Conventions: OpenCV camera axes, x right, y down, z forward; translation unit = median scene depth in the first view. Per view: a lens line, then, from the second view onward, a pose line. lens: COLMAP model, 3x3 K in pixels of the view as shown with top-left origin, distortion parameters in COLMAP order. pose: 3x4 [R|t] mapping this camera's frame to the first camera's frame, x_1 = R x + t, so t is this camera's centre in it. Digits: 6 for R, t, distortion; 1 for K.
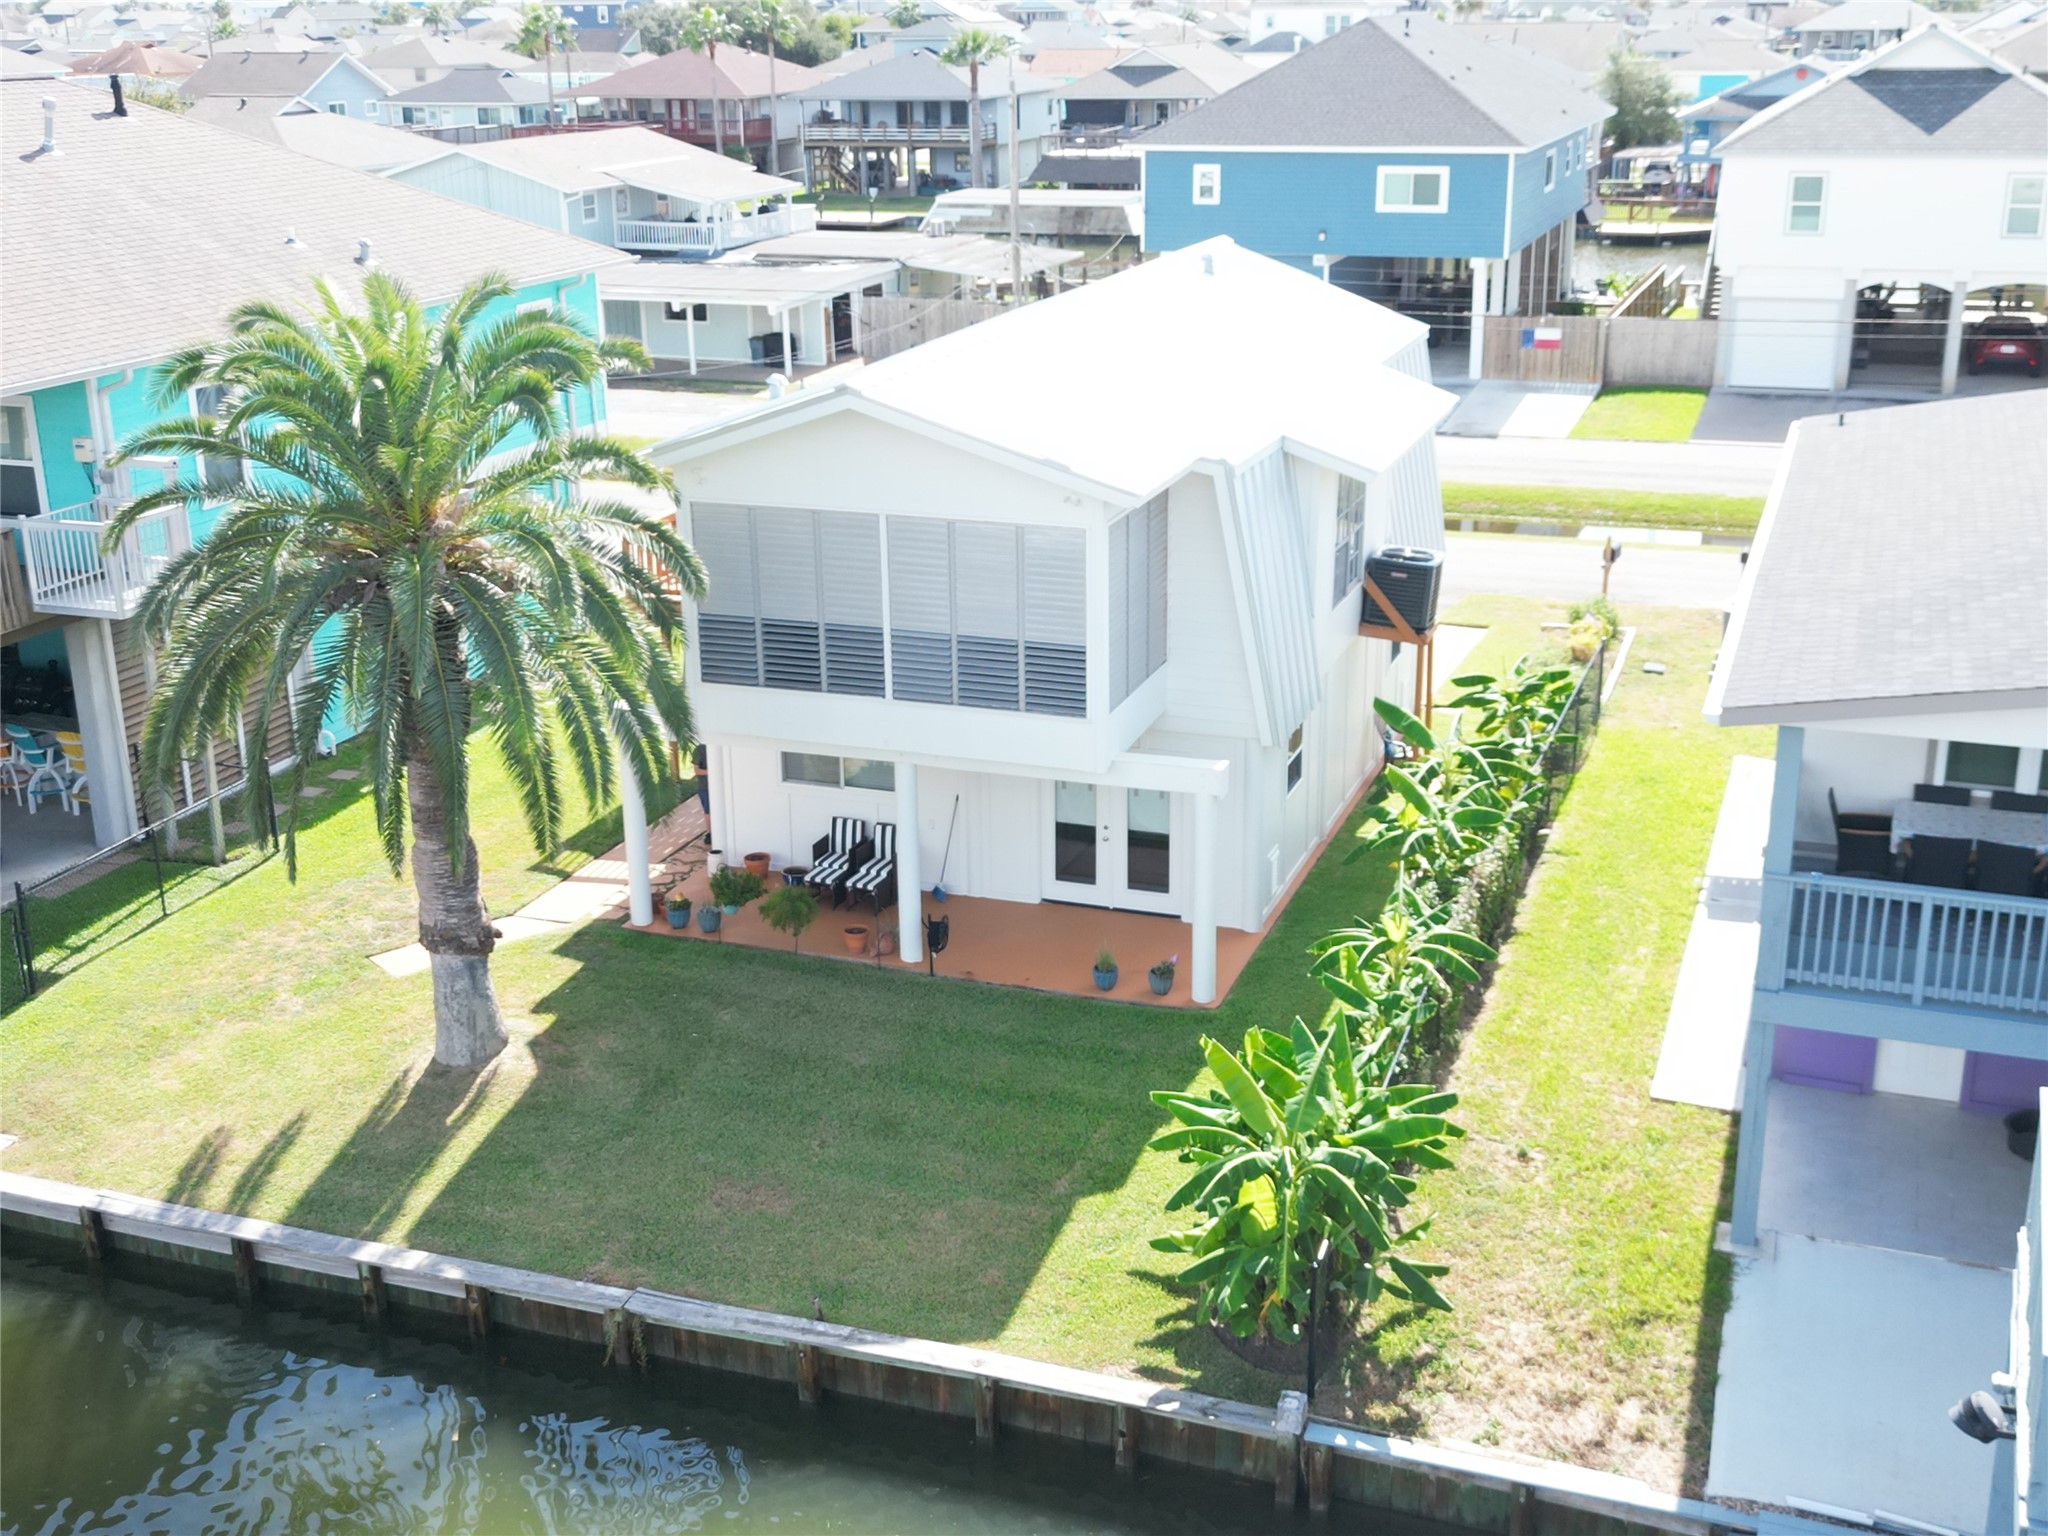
lens RADIAL K [[2319.1, 0, 1024.0], [0, 2319.1, 768.0], [0, 0, 1]] dist [0.125742, -0.303815]
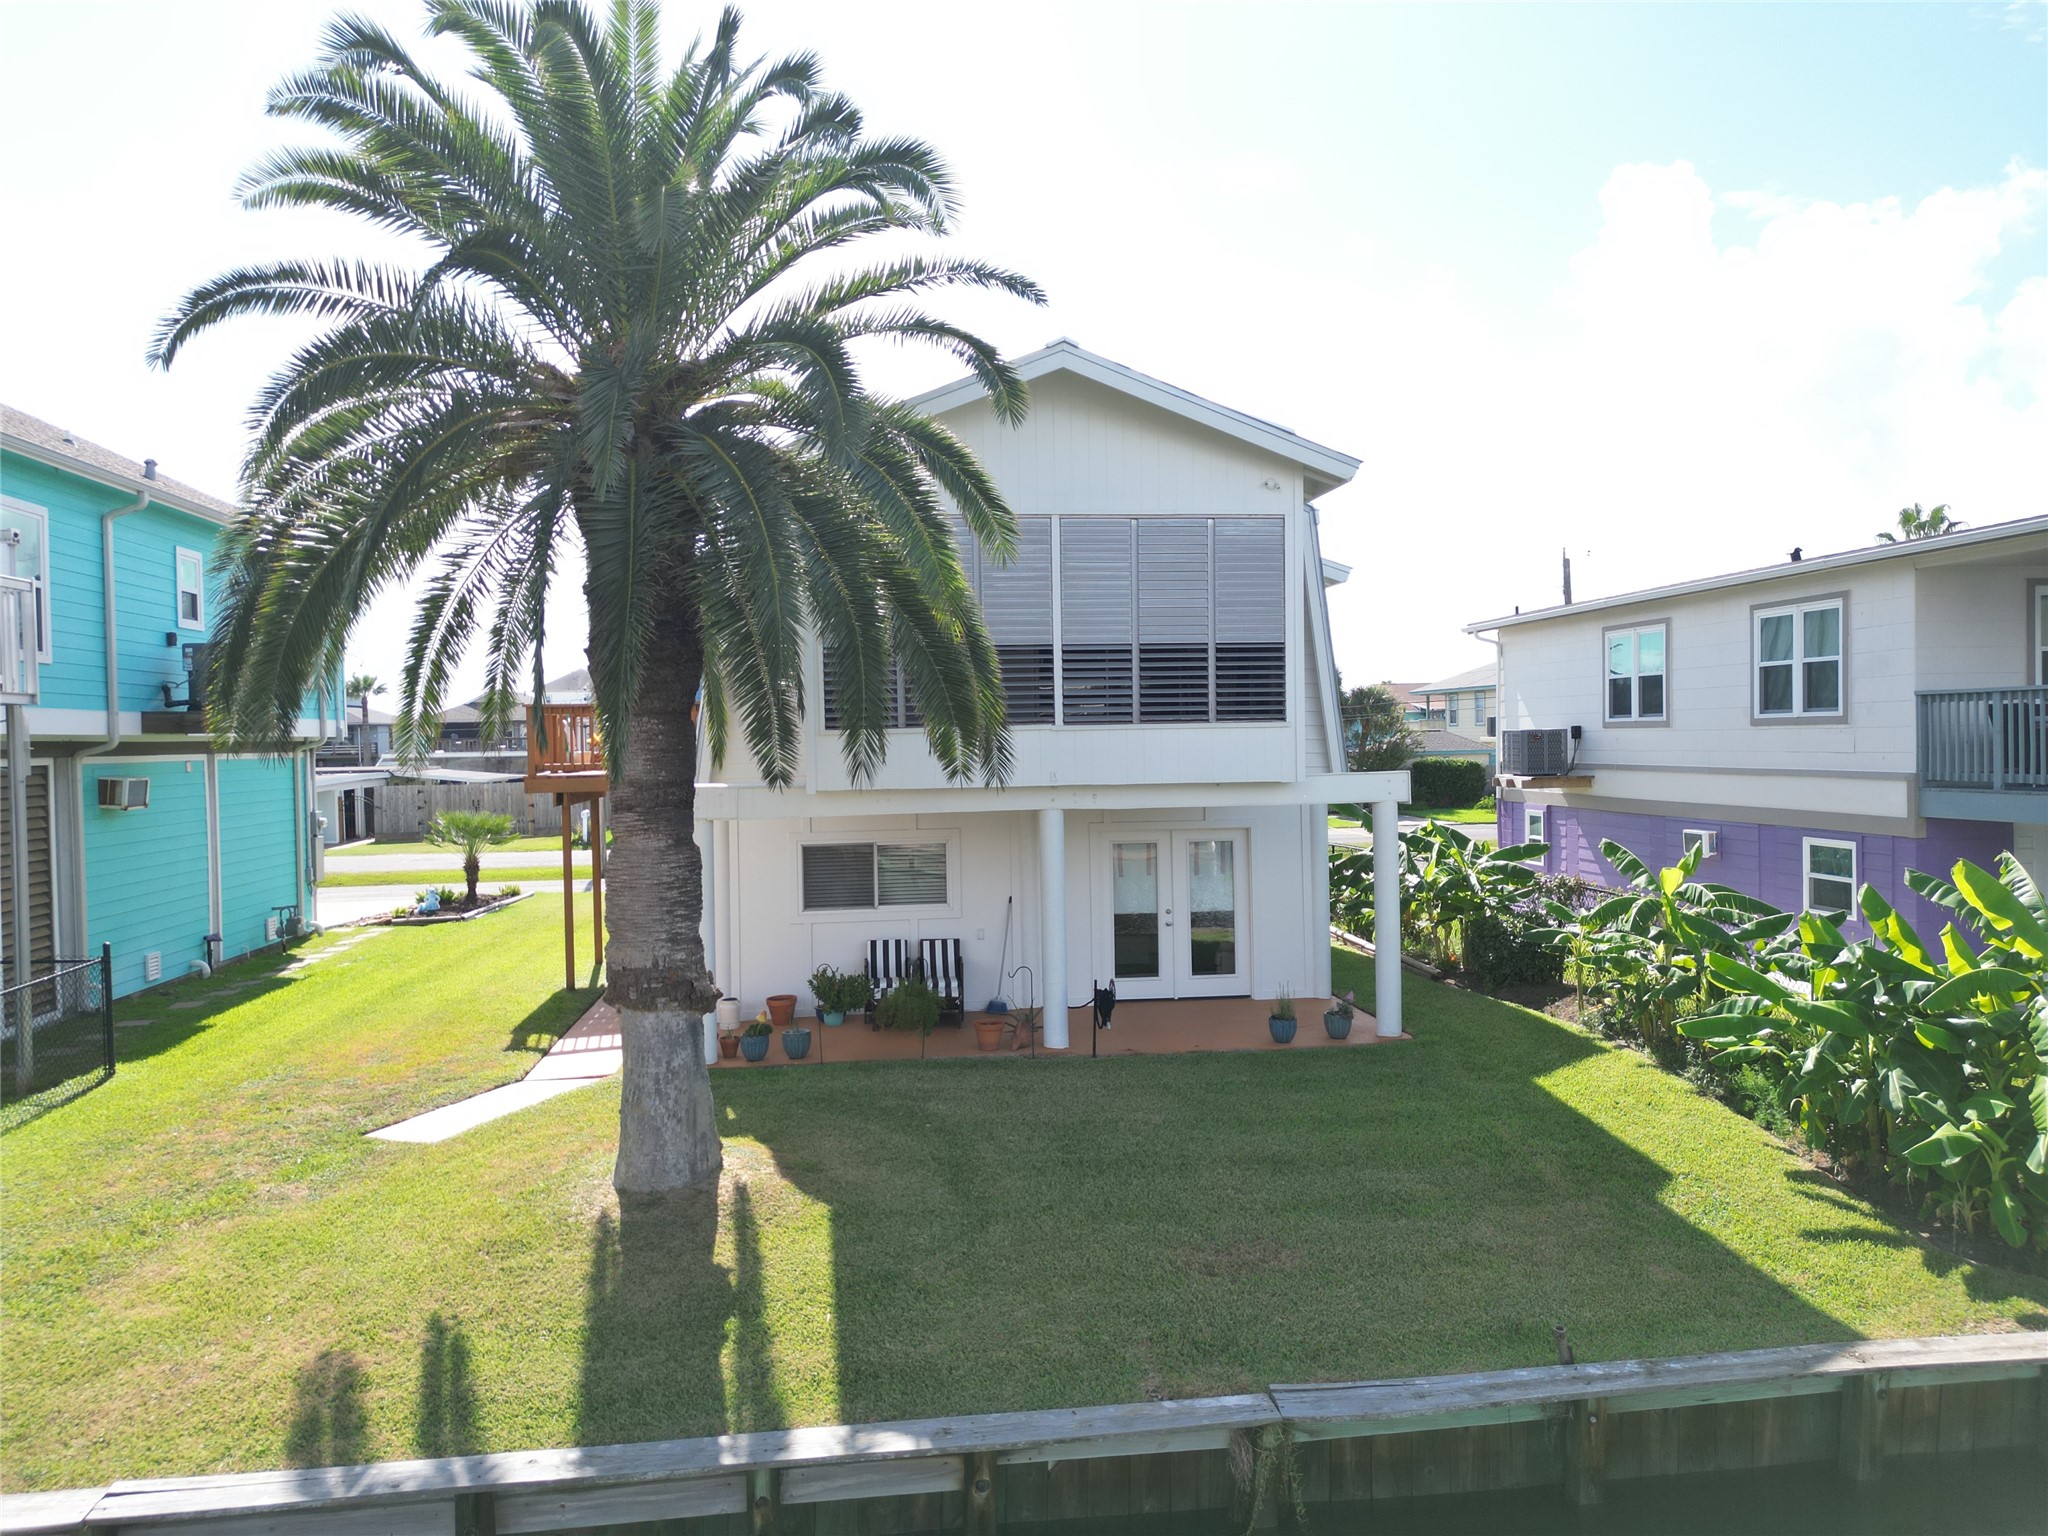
lens RADIAL K [[1444.4, 0, 1017.5], [0, 1444.4, 762.0], [0, 0, 1]] dist [0.052703, -0.040107]
pose [[0.891967, -0.013090, 0.451911, -0.331795], [0.150369, 0.951262, -0.269240, 0.134553], [-0.426361, 0.308107, 0.850462, 0.549463]]
